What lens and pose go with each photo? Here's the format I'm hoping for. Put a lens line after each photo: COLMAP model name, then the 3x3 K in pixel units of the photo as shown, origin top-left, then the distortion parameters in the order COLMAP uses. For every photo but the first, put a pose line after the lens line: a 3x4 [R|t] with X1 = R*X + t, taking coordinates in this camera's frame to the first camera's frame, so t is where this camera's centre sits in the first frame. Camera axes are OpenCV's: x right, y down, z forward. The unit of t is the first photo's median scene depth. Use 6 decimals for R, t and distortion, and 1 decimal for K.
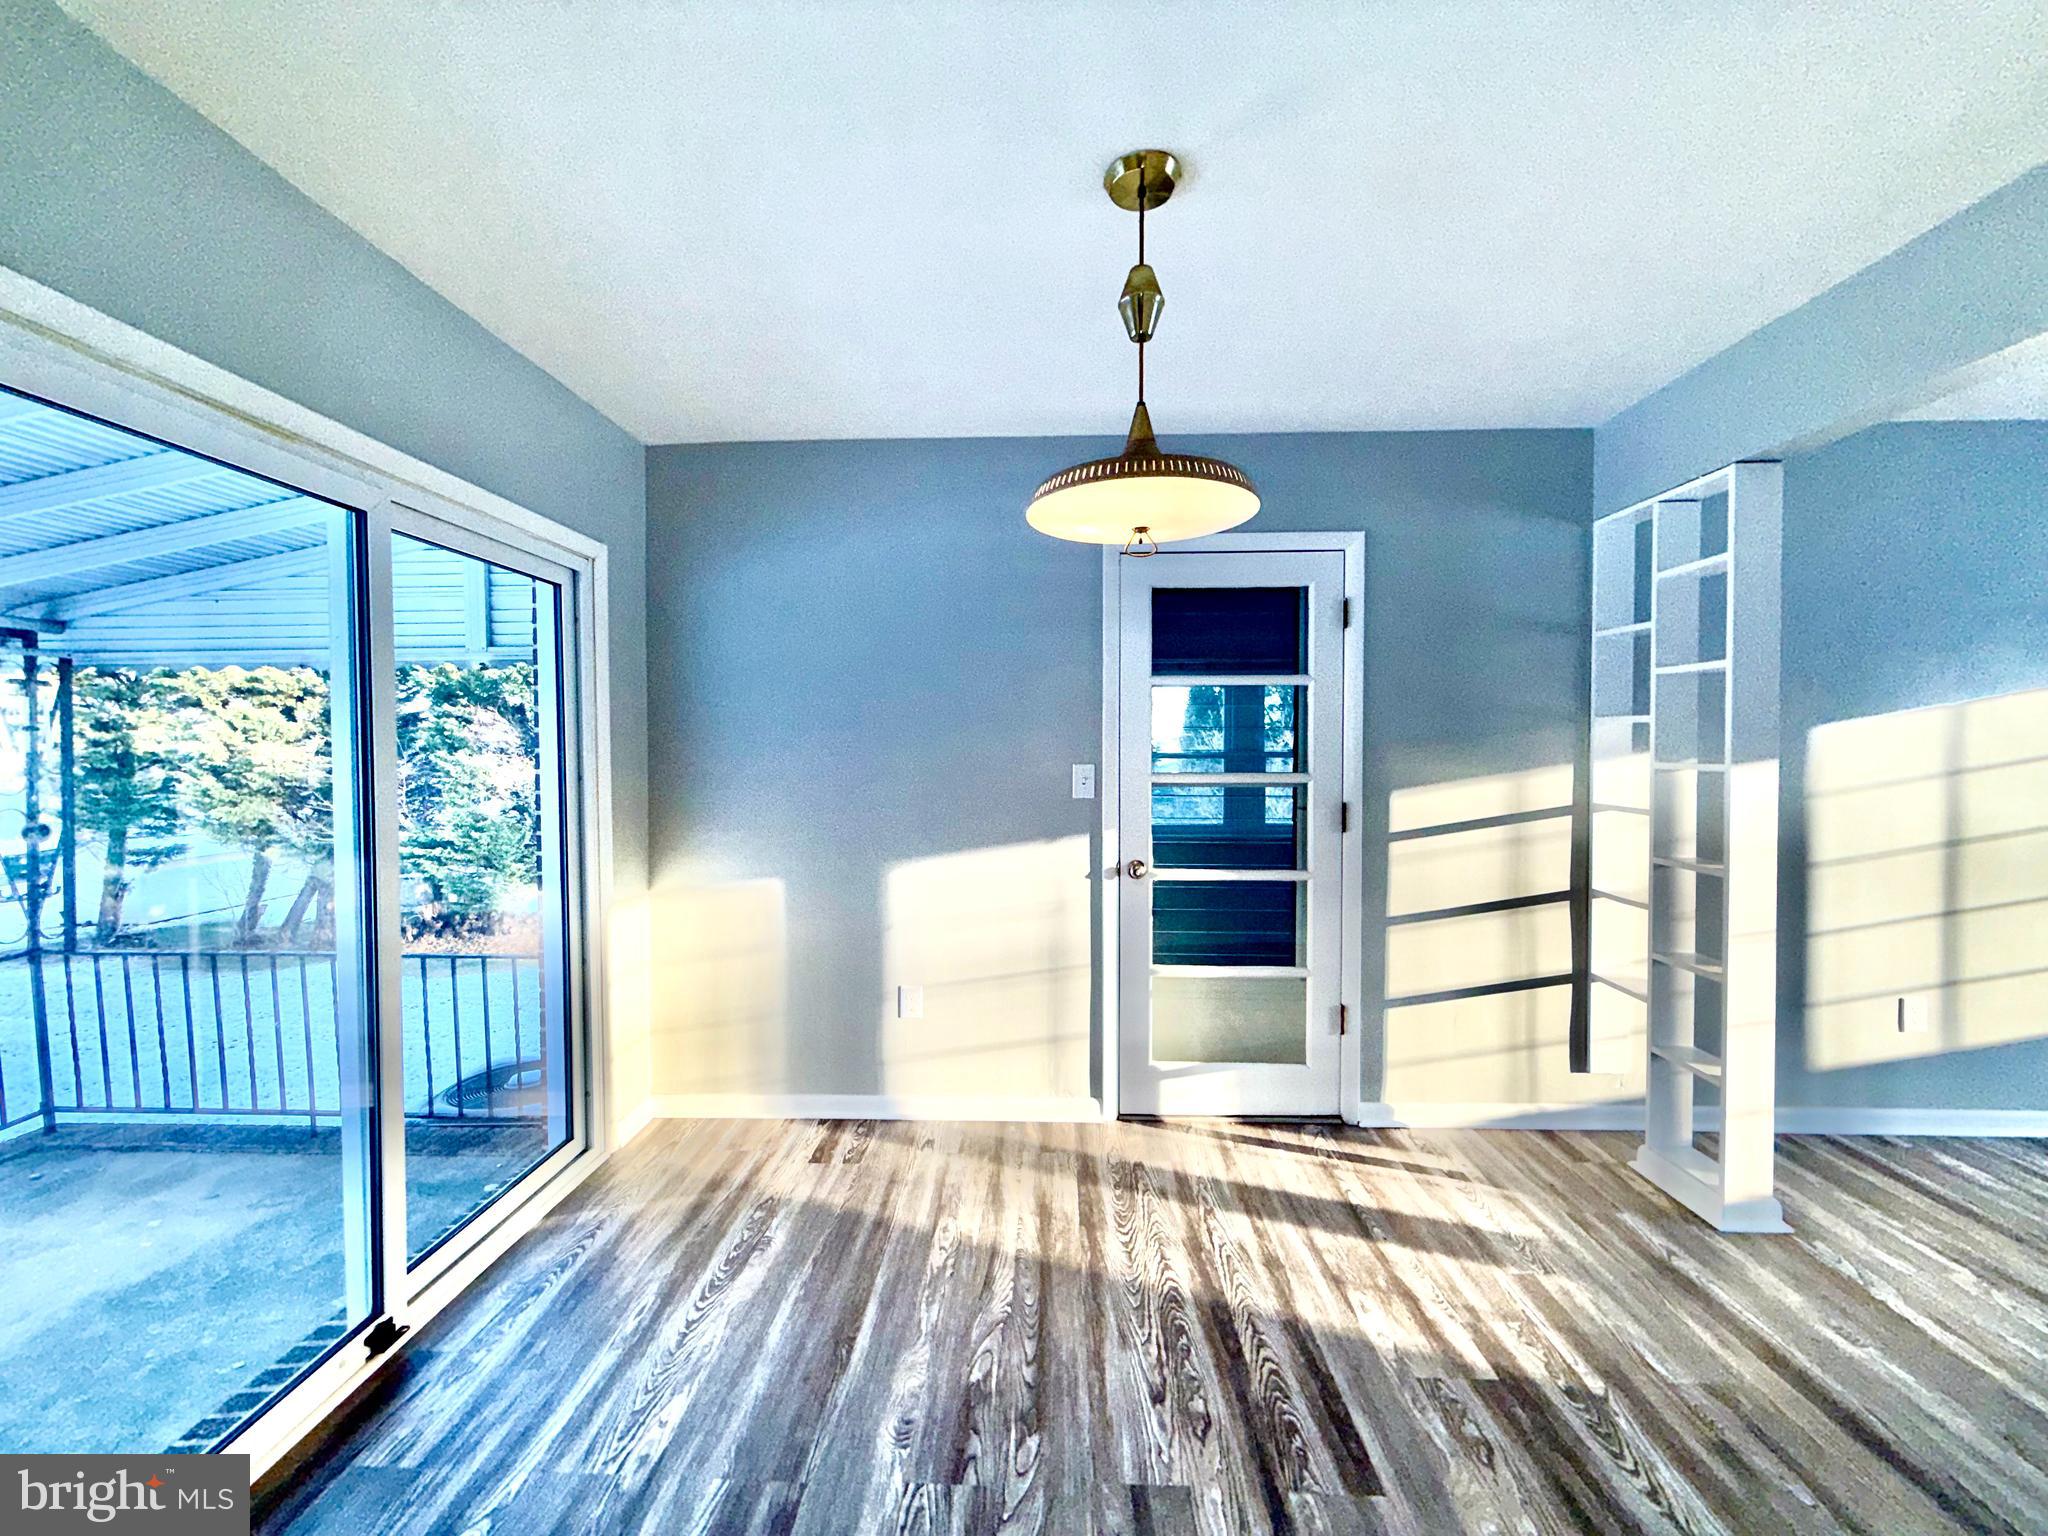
lens RADIAL K [[823.8, 0, 1022.1], [0, 823.8, 774.2], [0, 0, 1]] dist [-0.001613, 0.000202]
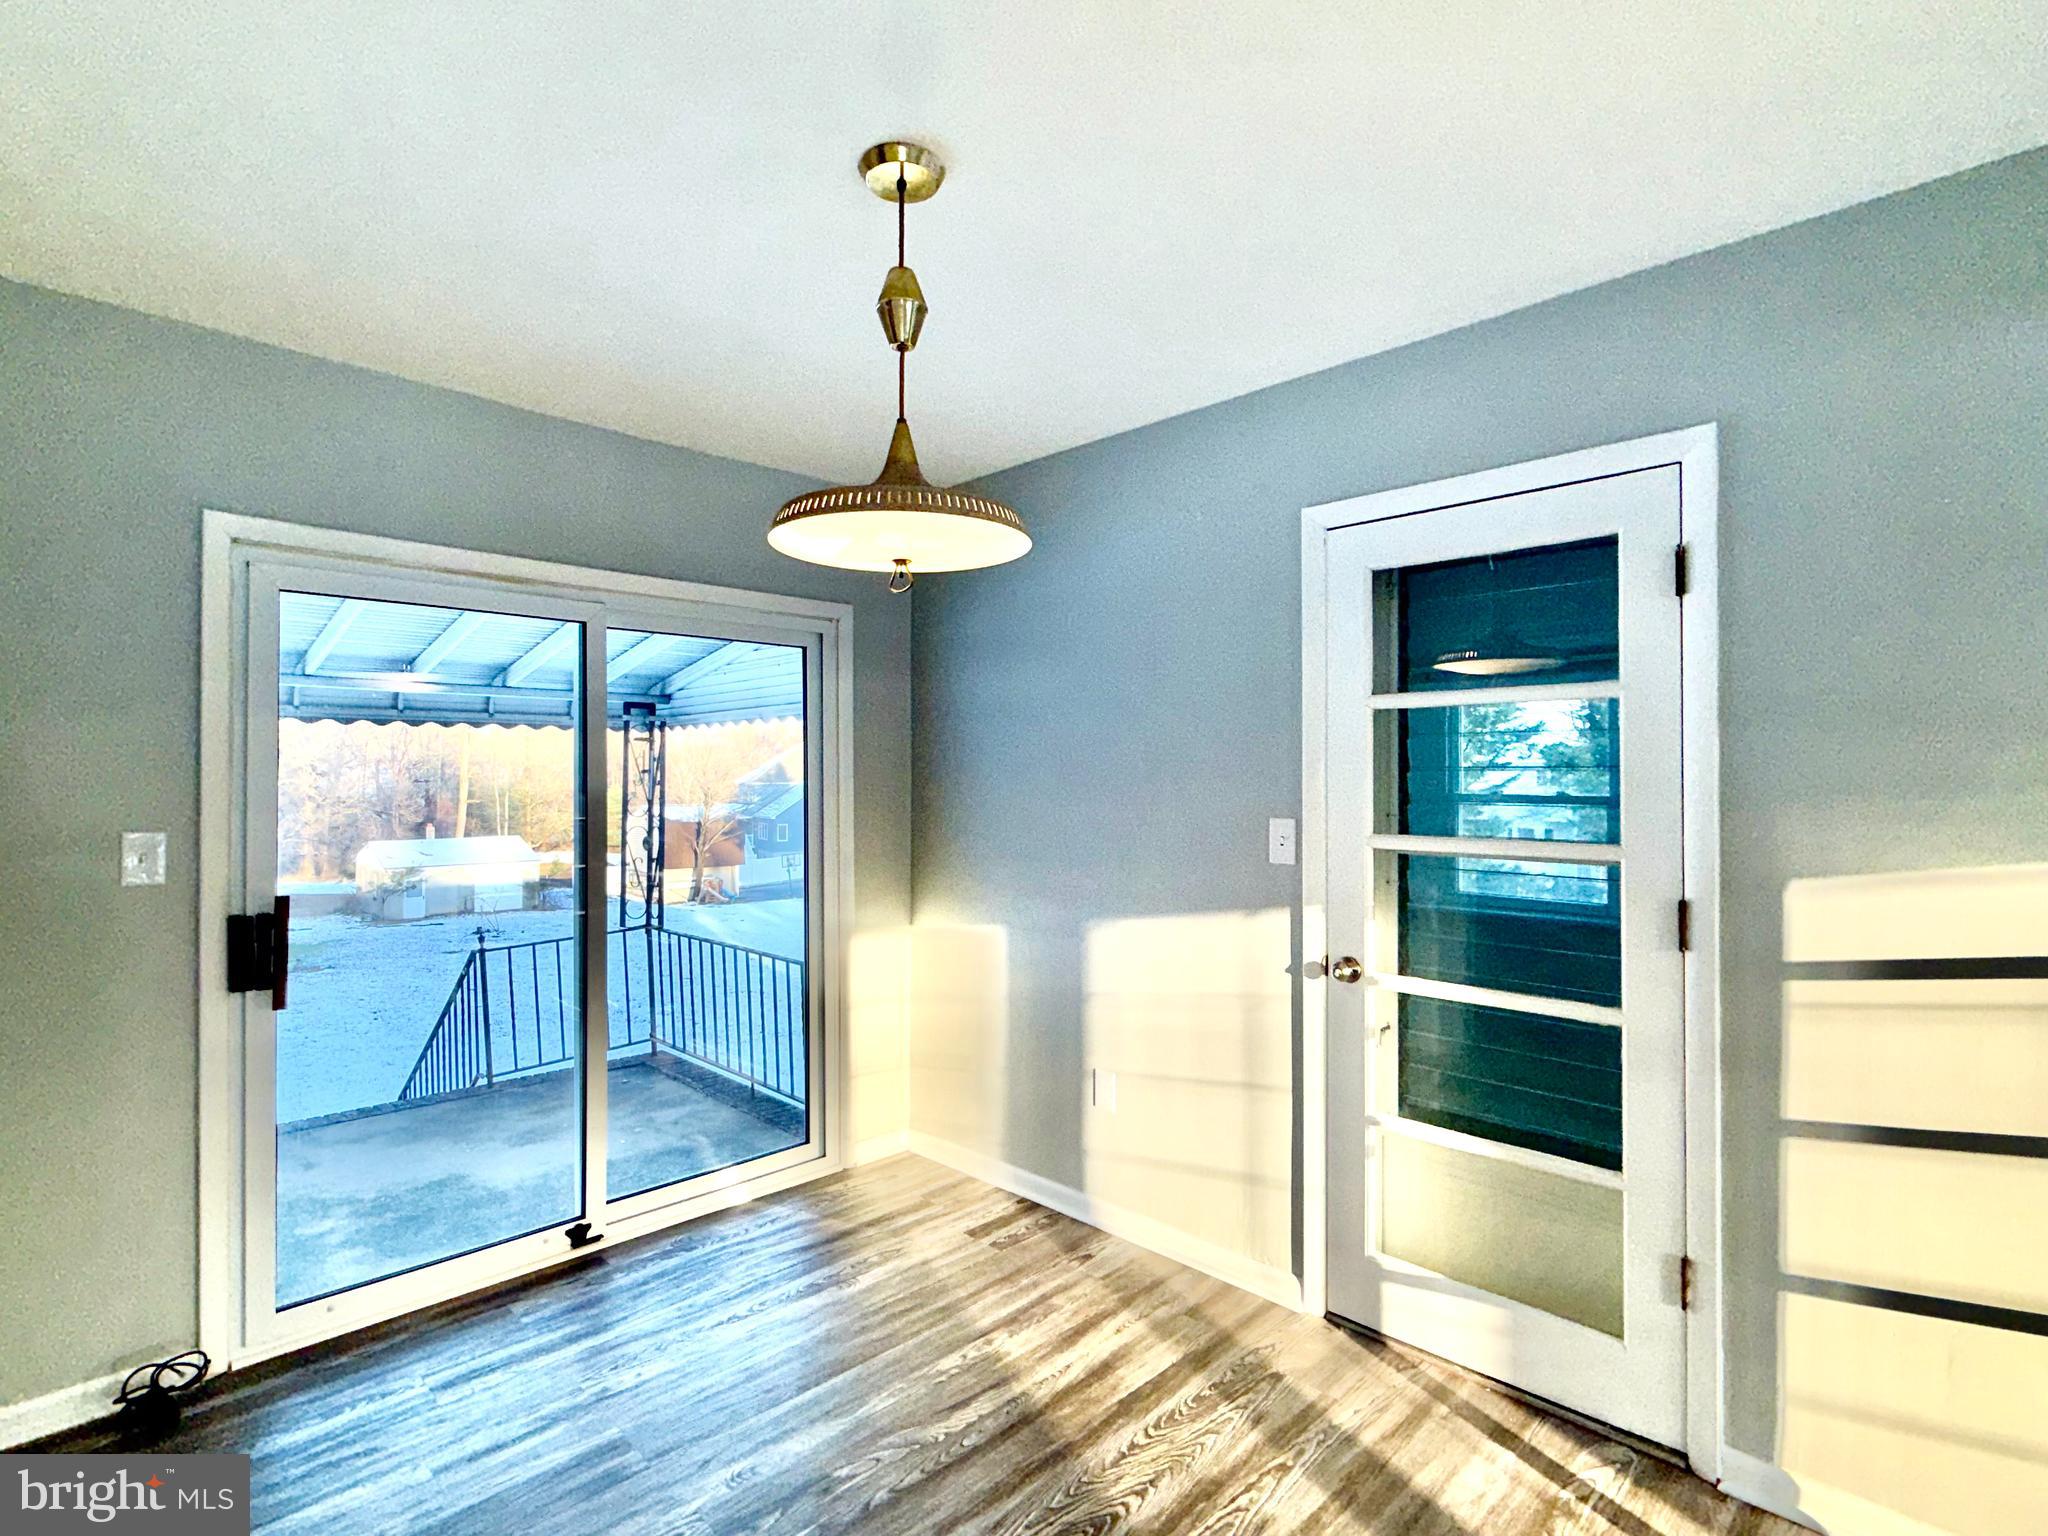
lens RADIAL K [[1019.9, 0, 1025.7], [0, 1019.9, 777.7], [0, 0, 1]] dist [0.002714, 0.000317]
pose [[0.725965, 0.002515, -0.687727, 0.546847], [-0.022211, 0.999557, -0.019791, -0.025523], [0.687373, 0.029643, 0.725700, 0.168352]]
